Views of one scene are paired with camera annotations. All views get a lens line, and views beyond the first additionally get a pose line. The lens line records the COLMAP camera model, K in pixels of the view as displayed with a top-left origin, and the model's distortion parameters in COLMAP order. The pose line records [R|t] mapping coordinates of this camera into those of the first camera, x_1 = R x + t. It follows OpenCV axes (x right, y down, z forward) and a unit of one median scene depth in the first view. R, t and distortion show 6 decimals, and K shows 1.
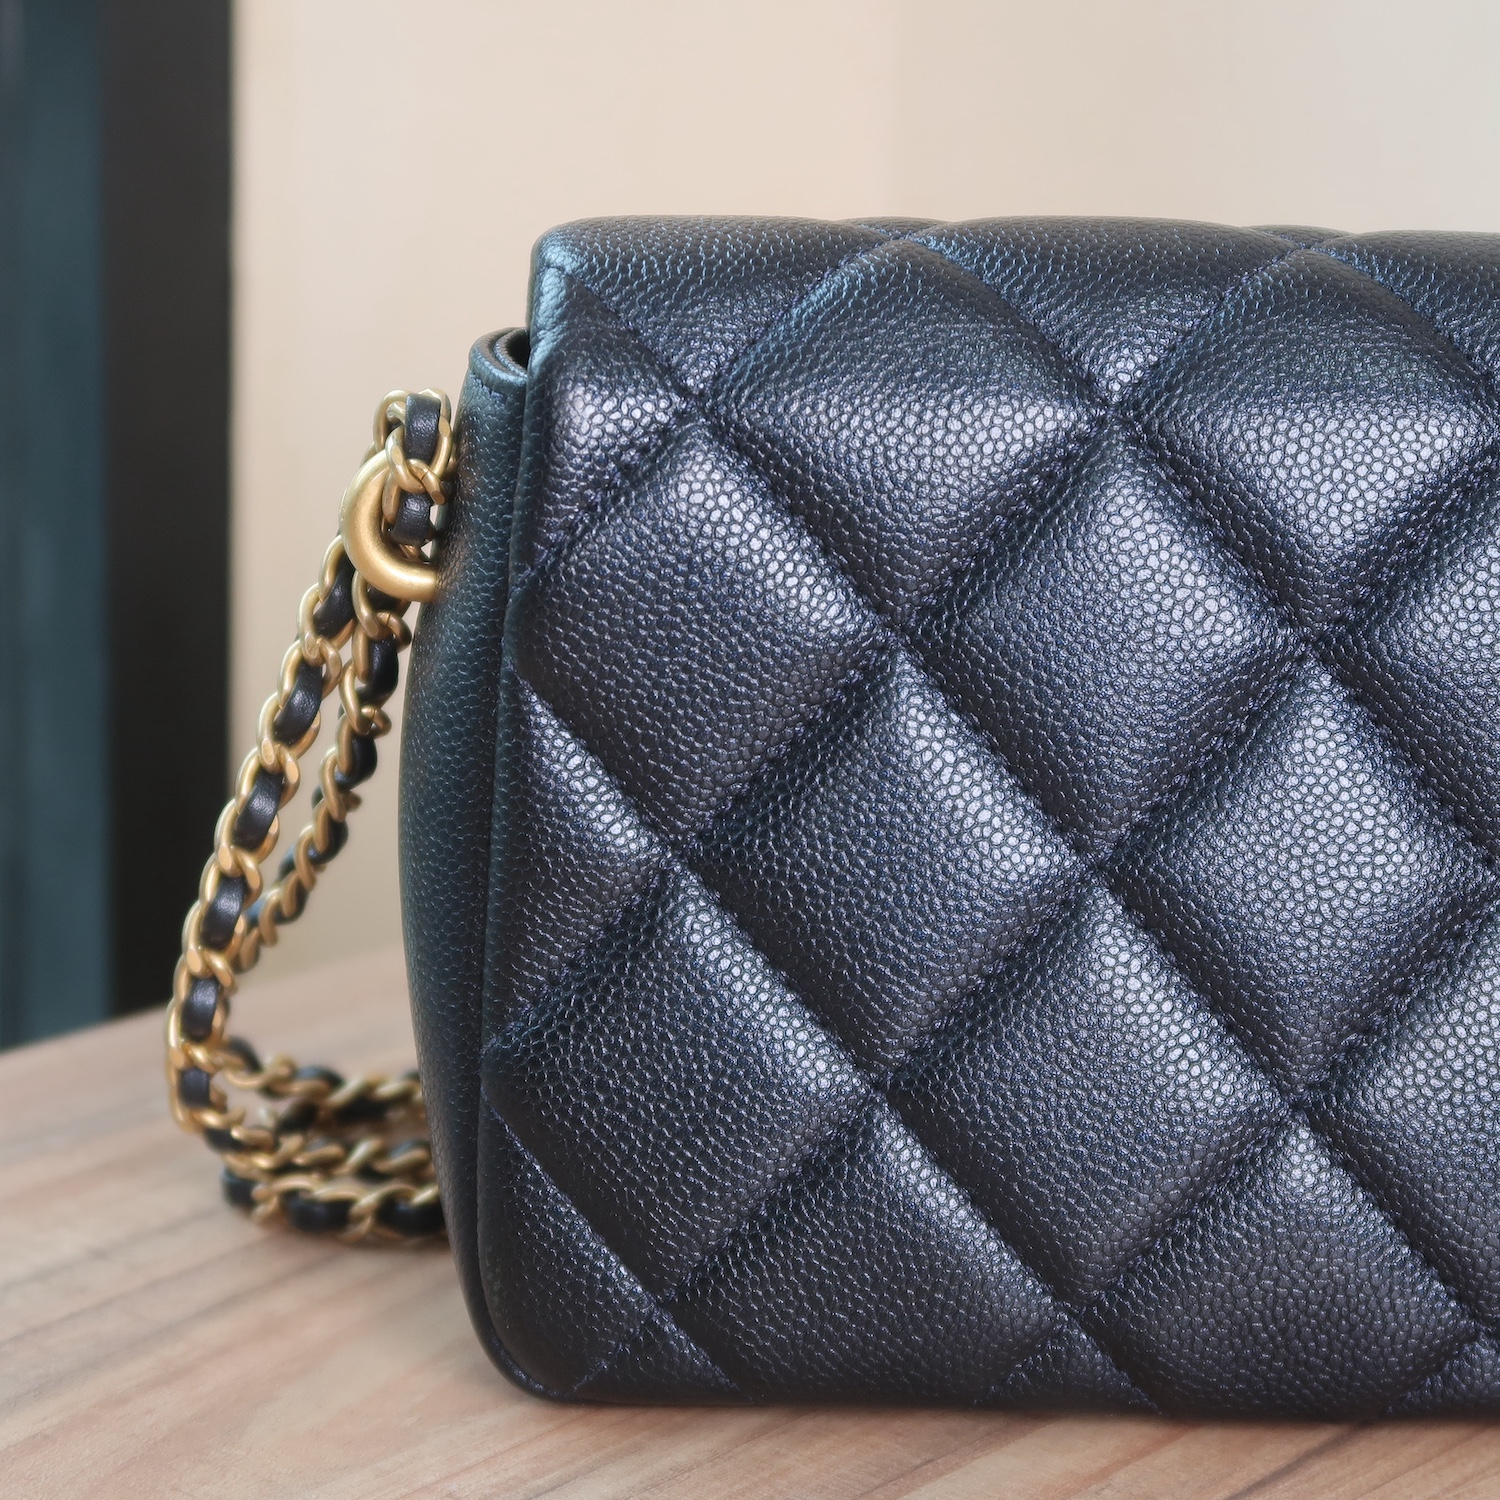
lens RADIAL K [[3351.7, 0, 767.5], [0, 3351.7, 726.6], [0, 0, 1]] dist [-0.015674, 0.000000]
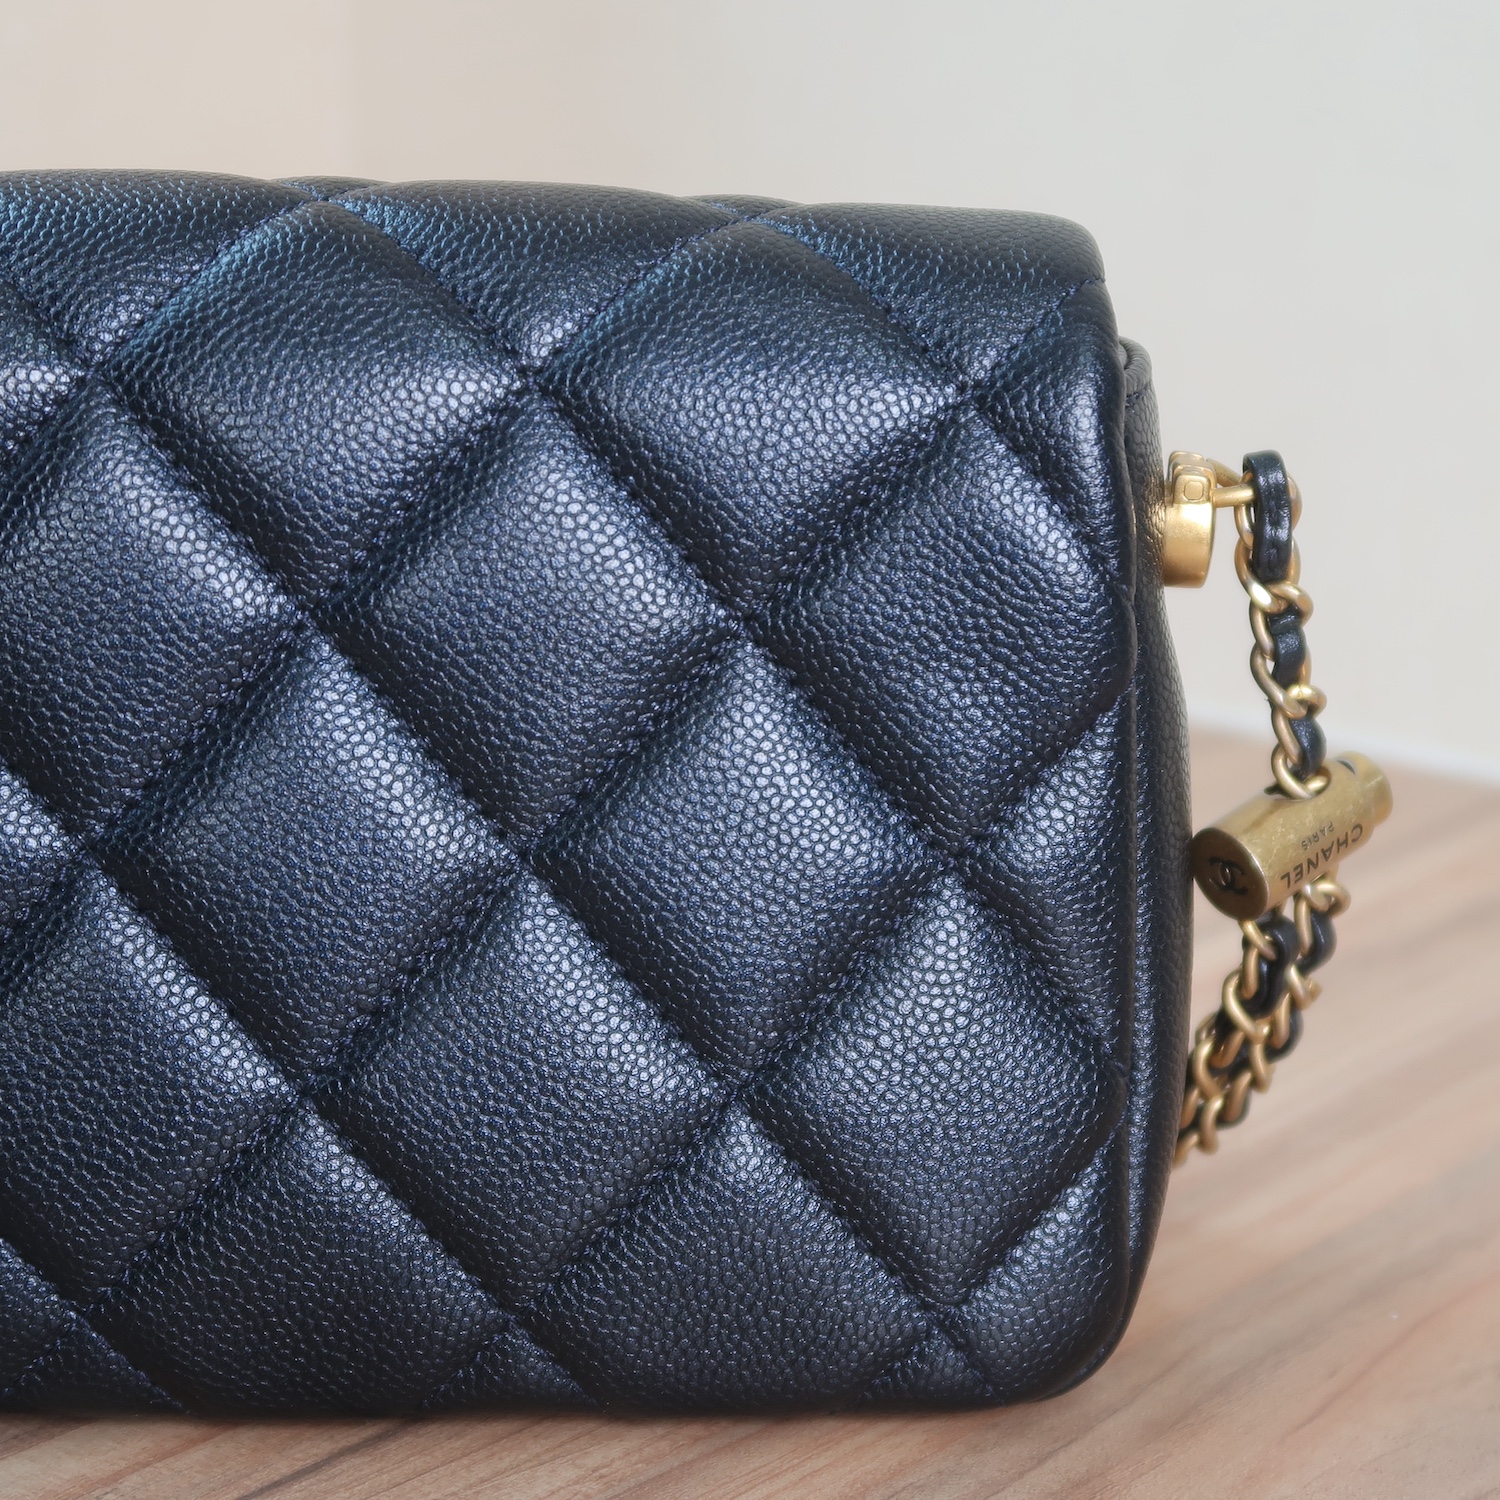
lens RADIAL K [[3351.7, 0, 744.8], [0, 3351.7, 724.2], [0, 0, 1]] dist [-0.015674, 0.000000]
pose [[0.999008, -0.016493, 0.041354, 0.246687], [0.016097, 0.999822, 0.009890, 0.000098], [-0.041510, -0.009214, 0.999096, 0.033720]]
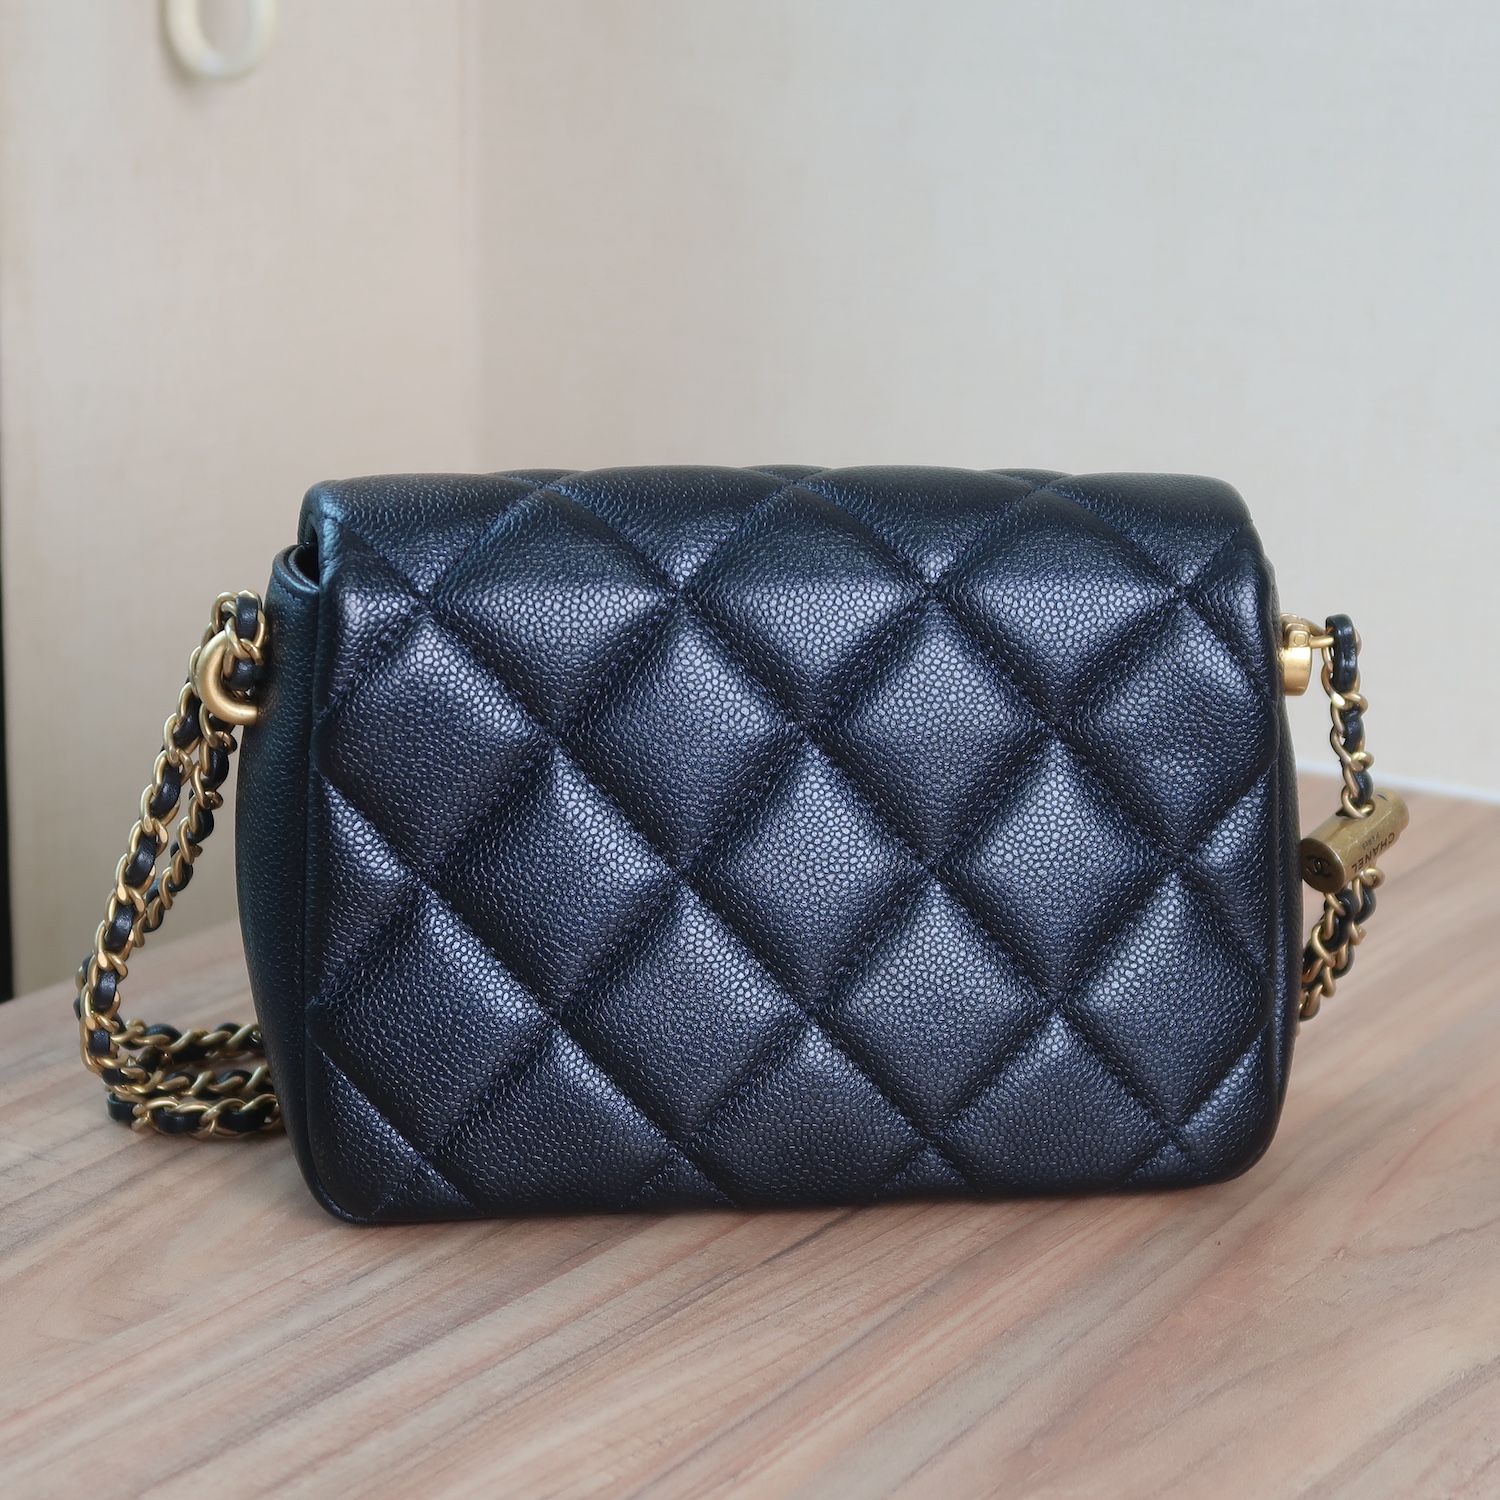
lens RADIAL K [[3351.7, 0, 756.8], [0, 3351.7, 741.2], [0, 0, 1]] dist [-0.015674, 0.000000]
pose [[0.990319, -0.046537, 0.130778, -0.076107], [0.043507, 0.998716, 0.025933, -0.063137], [-0.131817, -0.019992, 0.991072, -0.619622]]
